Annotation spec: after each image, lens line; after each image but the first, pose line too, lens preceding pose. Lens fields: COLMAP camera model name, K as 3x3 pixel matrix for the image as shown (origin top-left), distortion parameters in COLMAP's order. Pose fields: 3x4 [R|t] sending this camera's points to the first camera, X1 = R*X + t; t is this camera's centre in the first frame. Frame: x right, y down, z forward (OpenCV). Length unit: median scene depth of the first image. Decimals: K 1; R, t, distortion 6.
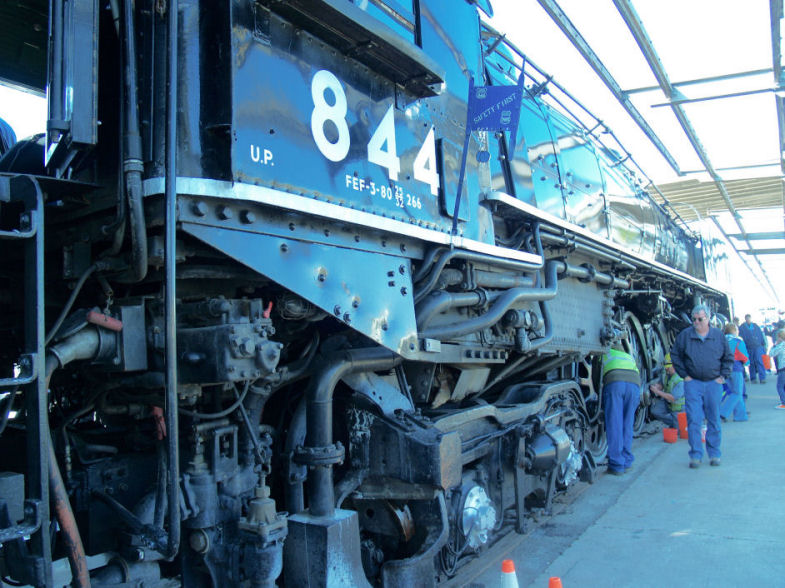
lens RADIAL K [[645.6, 0, 392.5], [0, 645.6, 294.0], [0, 0, 1]] dist [-0.135244, 0.091233]
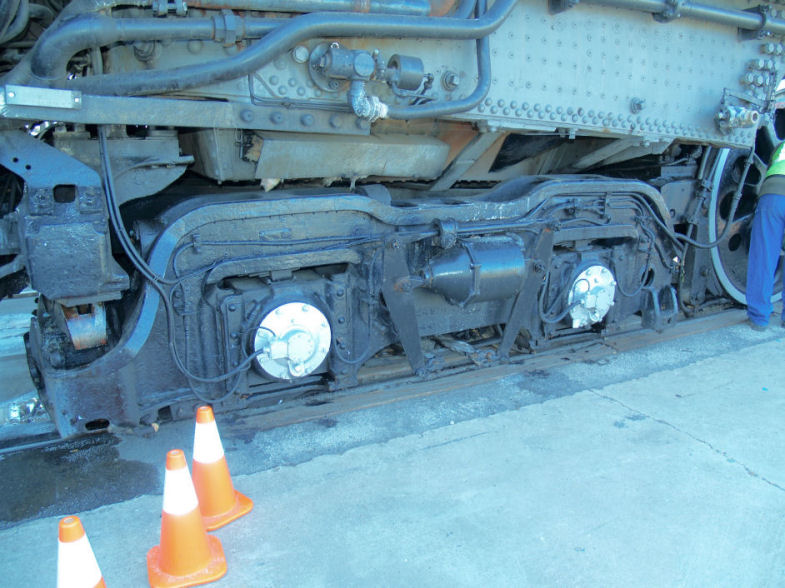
lens RADIAL K [[645.6, 0, 392.5], [0, 645.6, 294.0], [0, 0, 1]] dist [-0.135244, 0.091233]
pose [[0.874954, 0.173612, -0.452012, 0.755628], [-0.011654, 0.940791, 0.338787, 0.051565], [0.484067, -0.291155, 0.825172, 0.585539]]
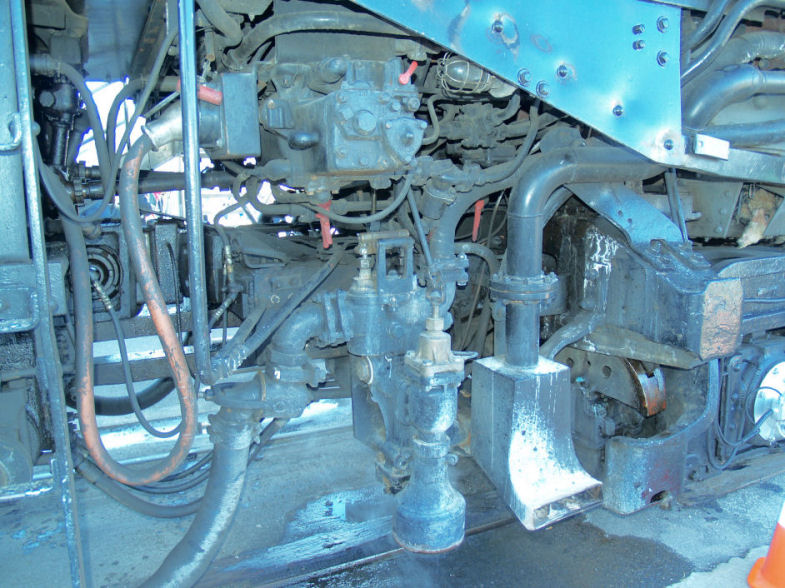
lens RADIAL K [[645.6, 0, 392.5], [0, 645.6, 294.0], [0, 0, 1]] dist [-0.135244, 0.091233]
pose [[0.849127, 0.123981, -0.513432, 0.135988], [0.011429, 0.967521, 0.252533, 0.062286], [0.528066, -0.220301, 0.820131, 0.275285]]
